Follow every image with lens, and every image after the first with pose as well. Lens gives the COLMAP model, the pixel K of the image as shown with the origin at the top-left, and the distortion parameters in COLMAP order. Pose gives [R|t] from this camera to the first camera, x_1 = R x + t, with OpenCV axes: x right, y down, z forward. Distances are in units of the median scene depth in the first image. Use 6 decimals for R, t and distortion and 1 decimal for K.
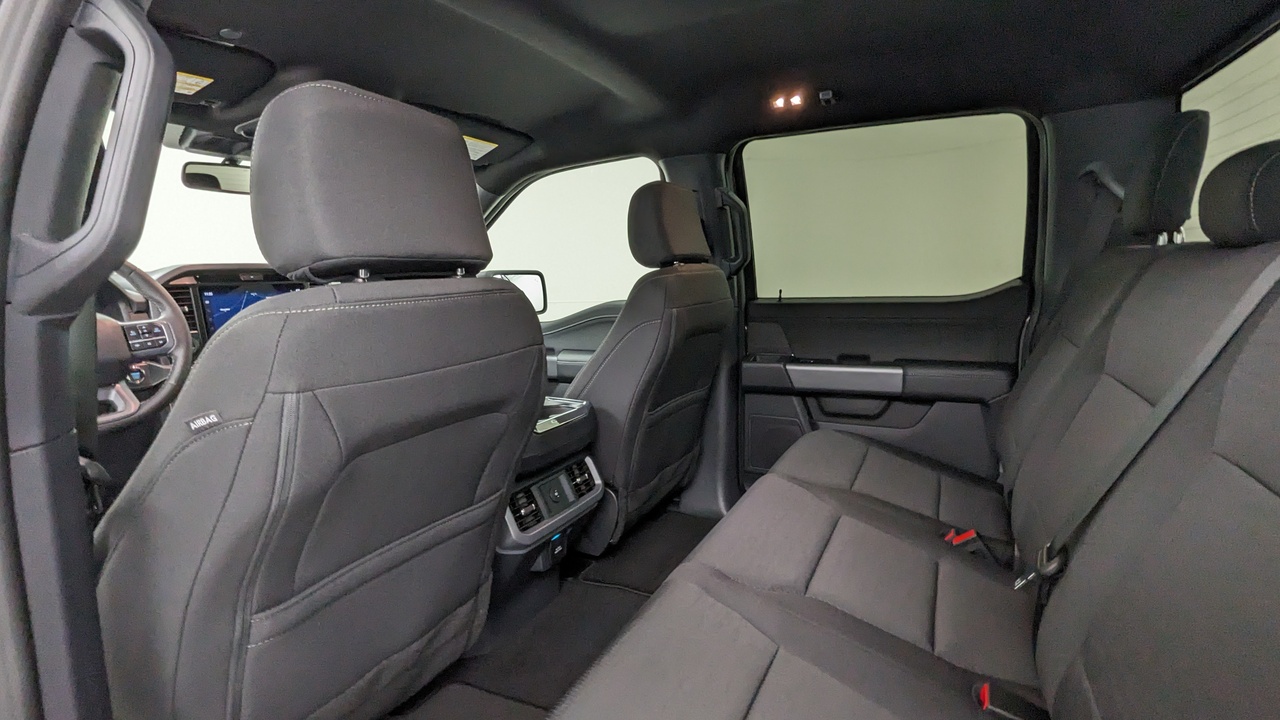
lens RADIAL K [[603.2, 0, 615.7], [0, 603.2, 366.4], [0, 0, 1]] dist [0.004339, -0.001257]
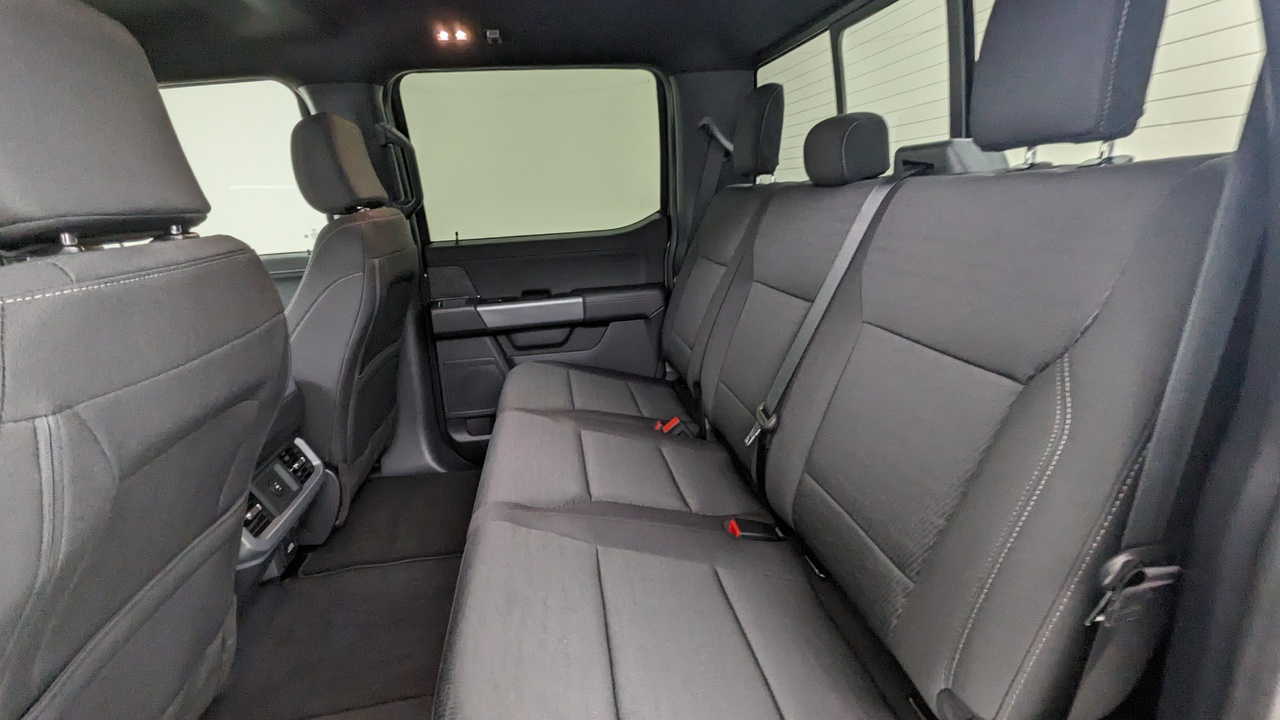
lens RADIAL K [[603.2, 0, 635.5], [0, 603.2, 366.9], [0, 0, 1]] dist [0.004339, -0.001257]
pose [[0.820332, -0.175579, 0.544268, -0.105326], [0.122928, 0.983594, 0.132025, -0.006406], [-0.558520, -0.041398, 0.828458, 0.008838]]
